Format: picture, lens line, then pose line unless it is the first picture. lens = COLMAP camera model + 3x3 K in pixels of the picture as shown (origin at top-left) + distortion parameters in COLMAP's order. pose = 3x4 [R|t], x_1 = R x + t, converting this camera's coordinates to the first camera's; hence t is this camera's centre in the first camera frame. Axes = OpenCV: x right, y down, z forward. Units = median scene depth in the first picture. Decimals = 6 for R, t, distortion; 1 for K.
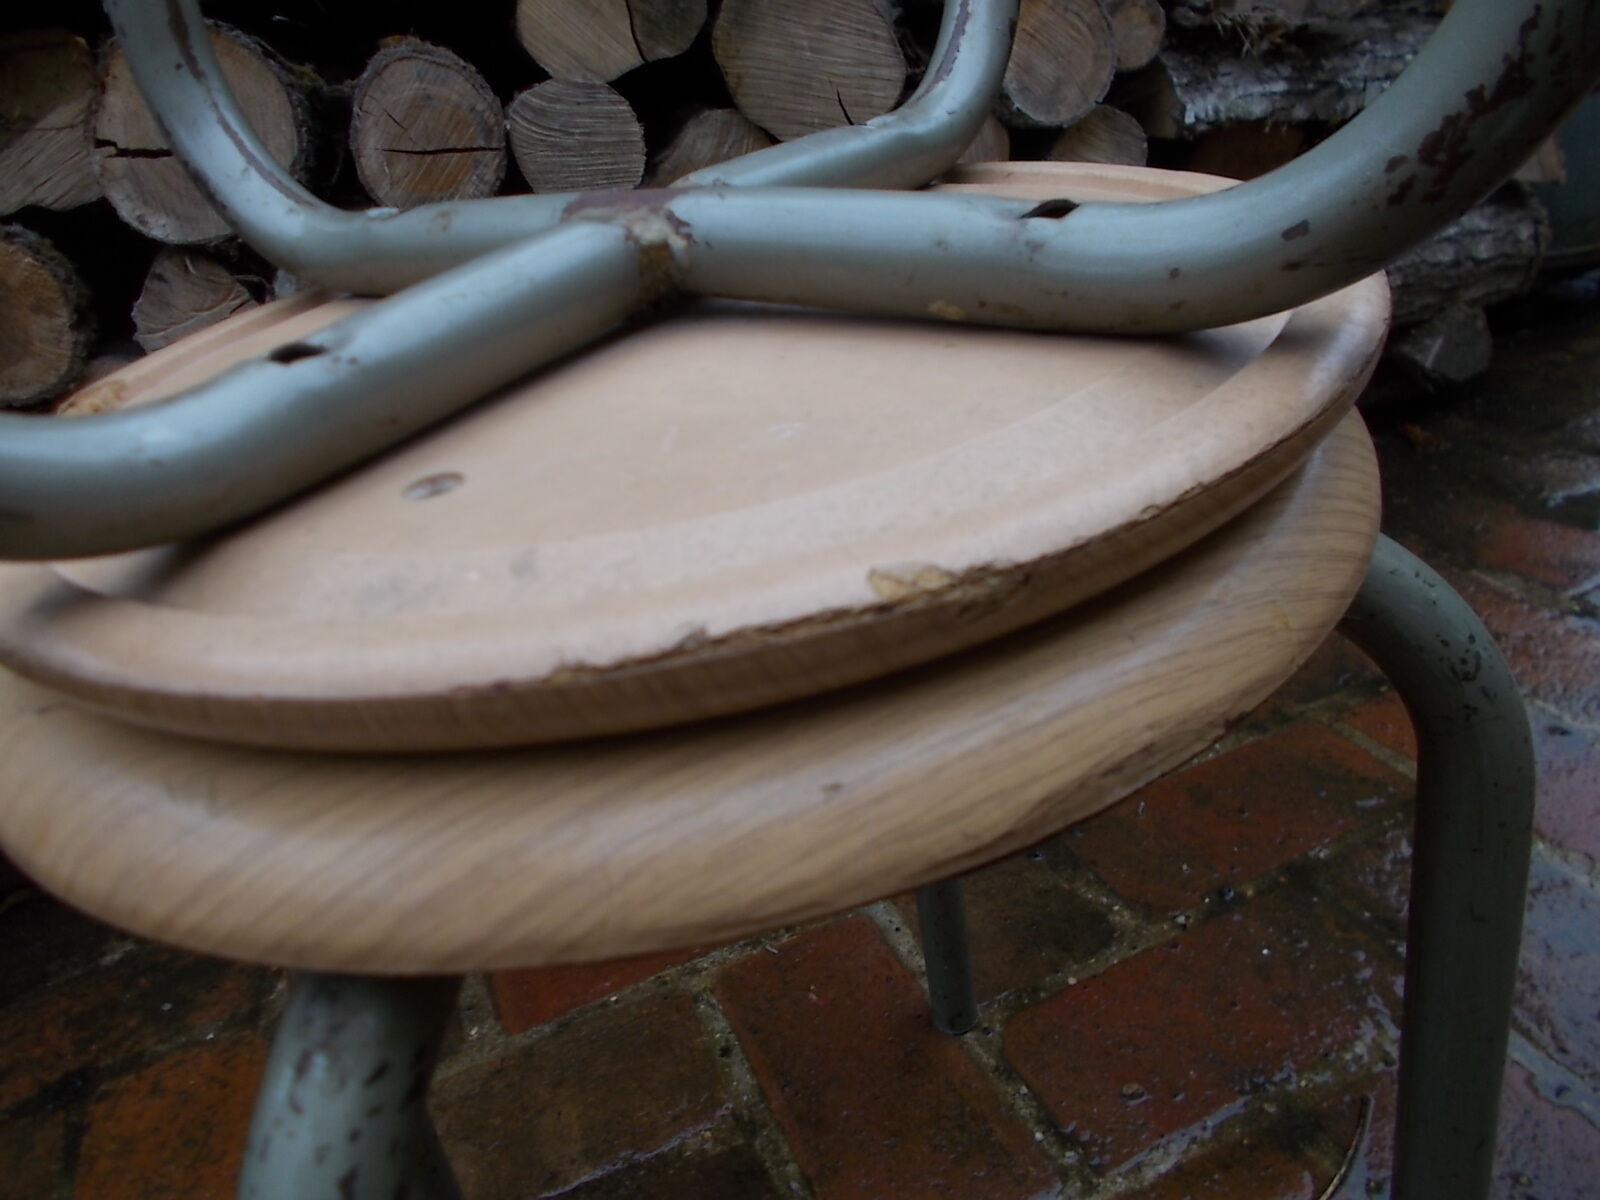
lens RADIAL K [[1210.1, 0, 793.0], [0, 1210.1, 591.8], [0, 0, 1]] dist [0.008766, -0.019229]
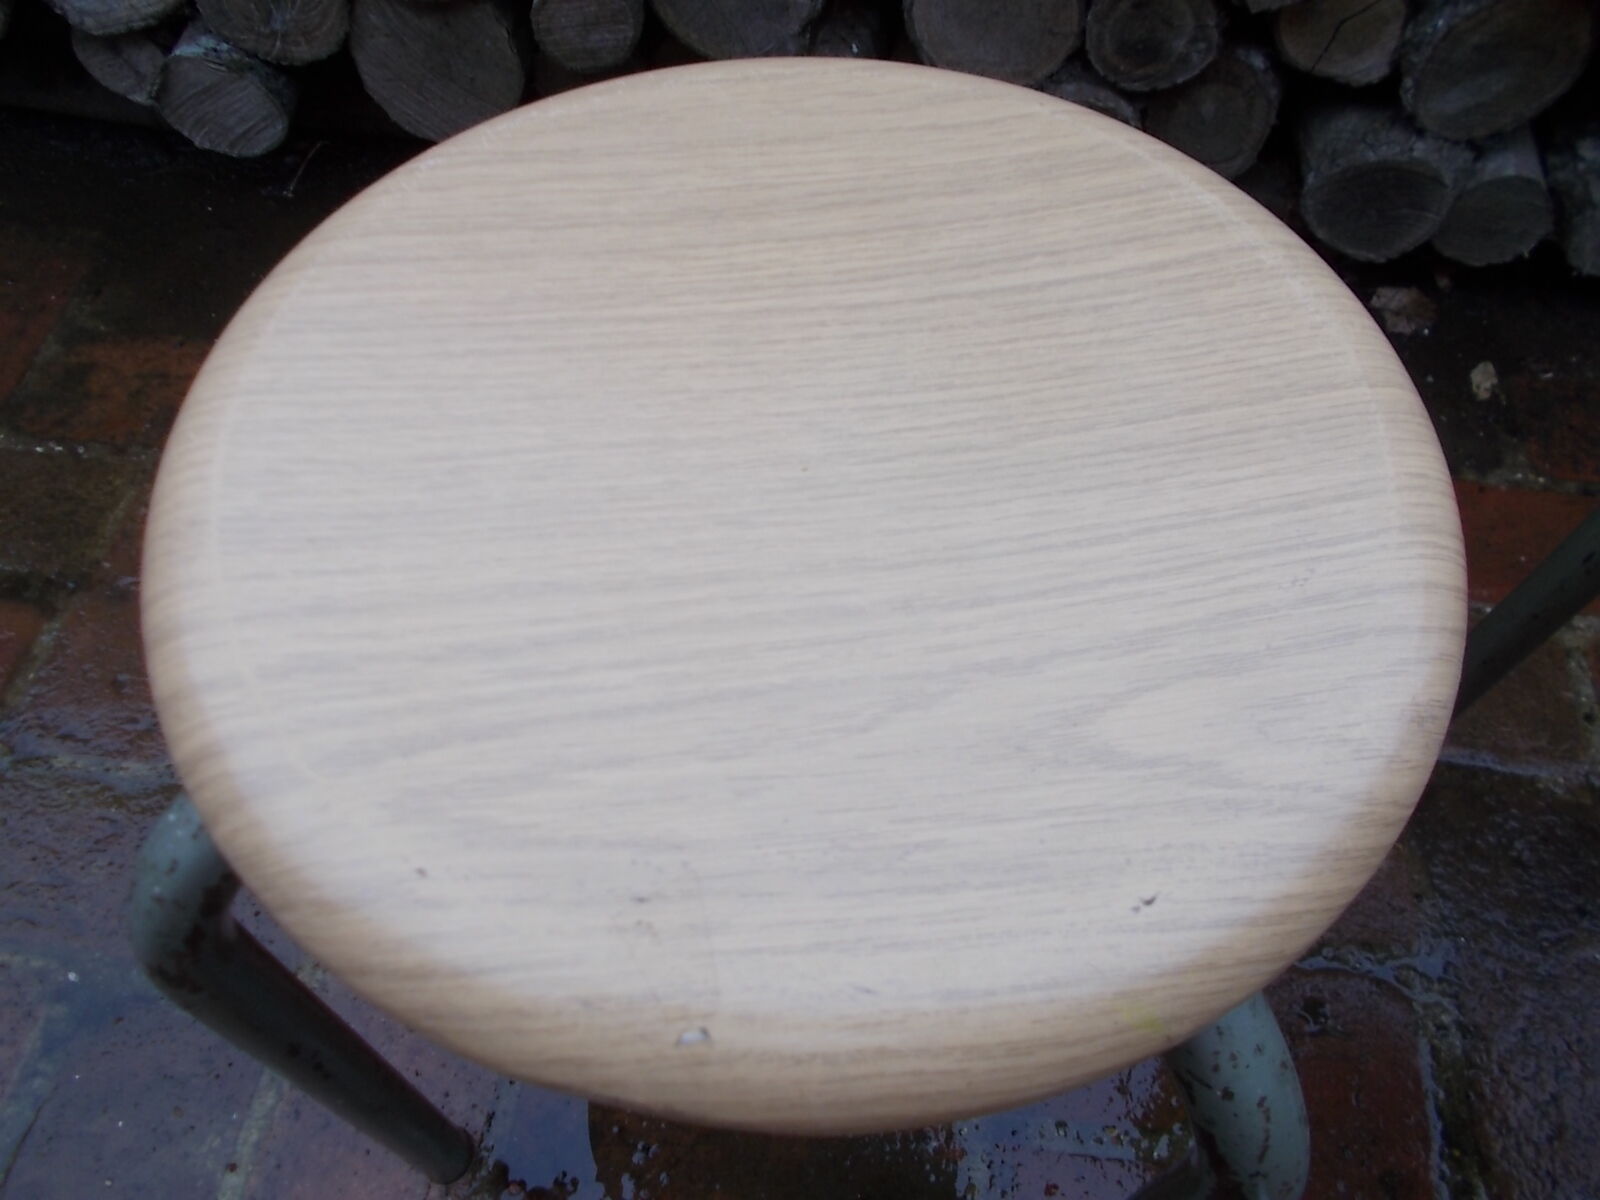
lens RADIAL K [[1210.1, 0, 794.6], [0, 1210.1, 593.0], [0, 0, 1]] dist [0.008766, -0.019229]
pose [[0.850247, 0.509285, -0.133074, -0.546427], [-0.370146, 0.758209, 0.536761, -0.027349], [0.374262, -0.407122, 0.833174, -0.131028]]
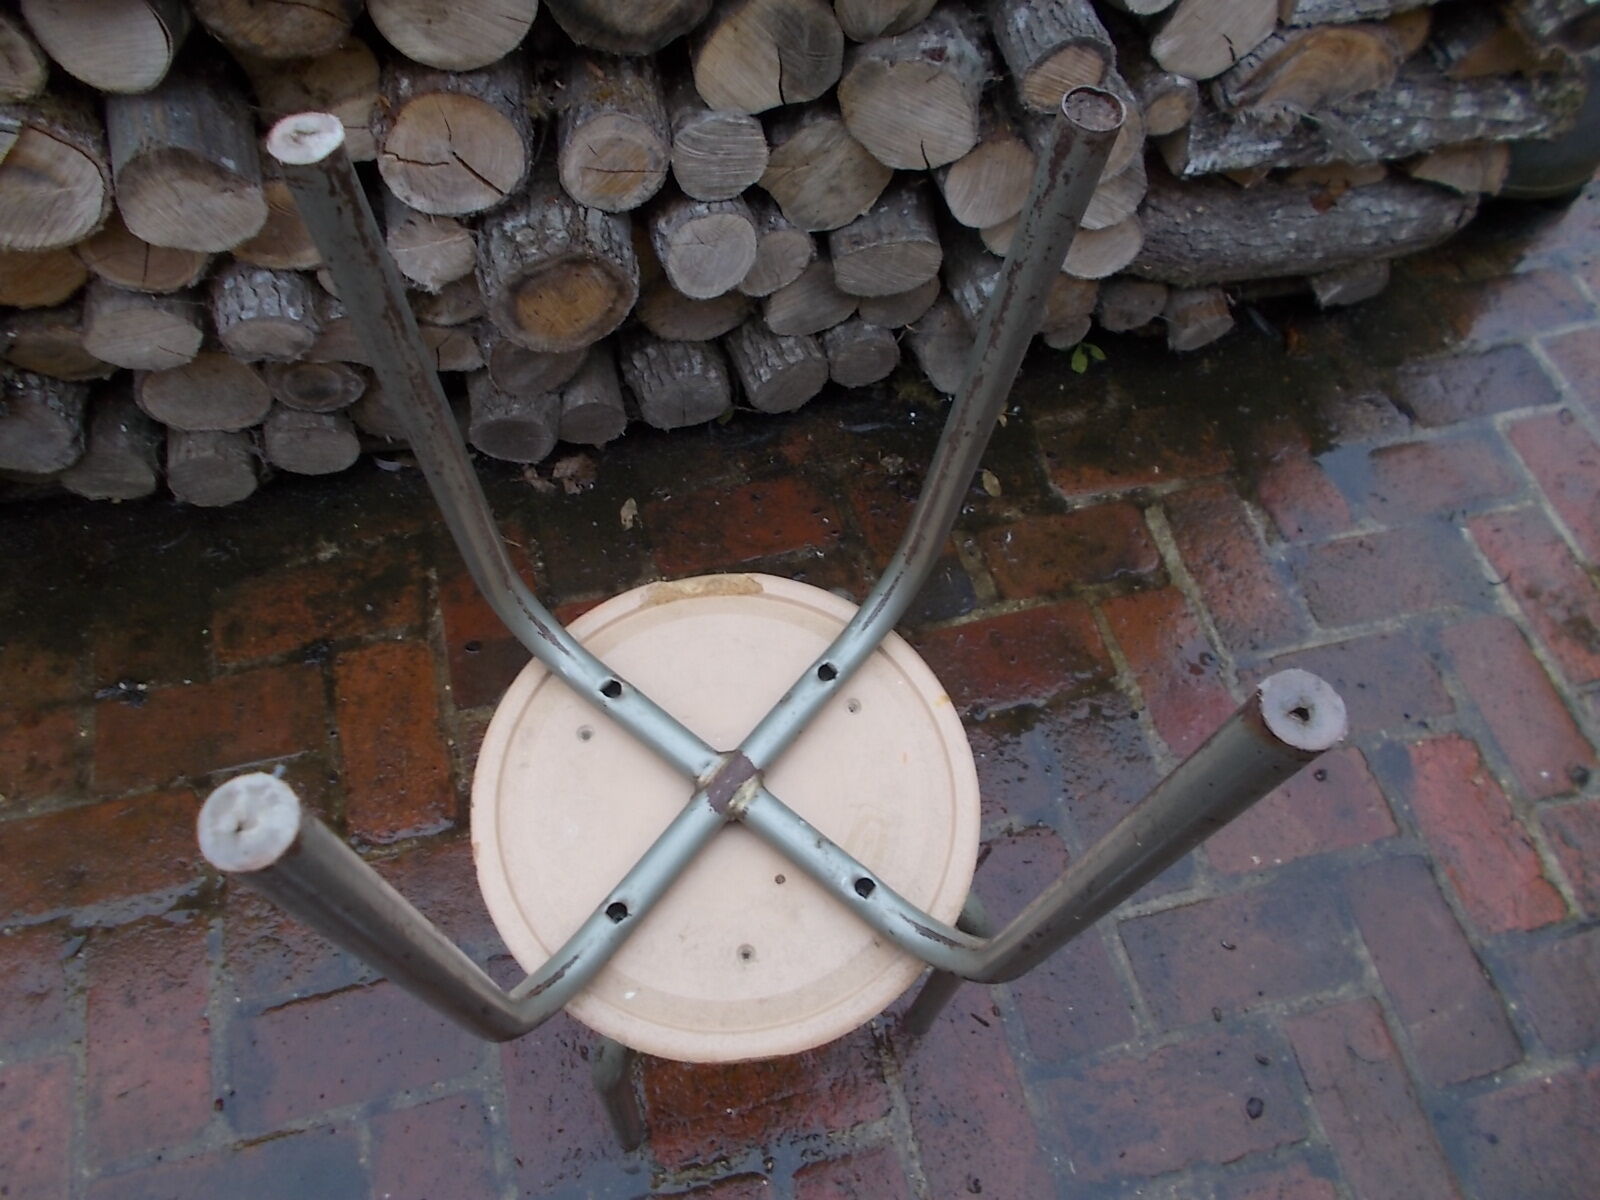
lens RADIAL K [[1210.1, 0, 798.9], [0, 1210.1, 589.6], [0, 0, 1]] dist [0.008766, -0.019229]
pose [[0.966795, 0.224475, 0.122142, -0.164437], [-0.254558, 0.803760, 0.537745, -0.802072], [0.022537, -0.550982, 0.834213, -0.411075]]
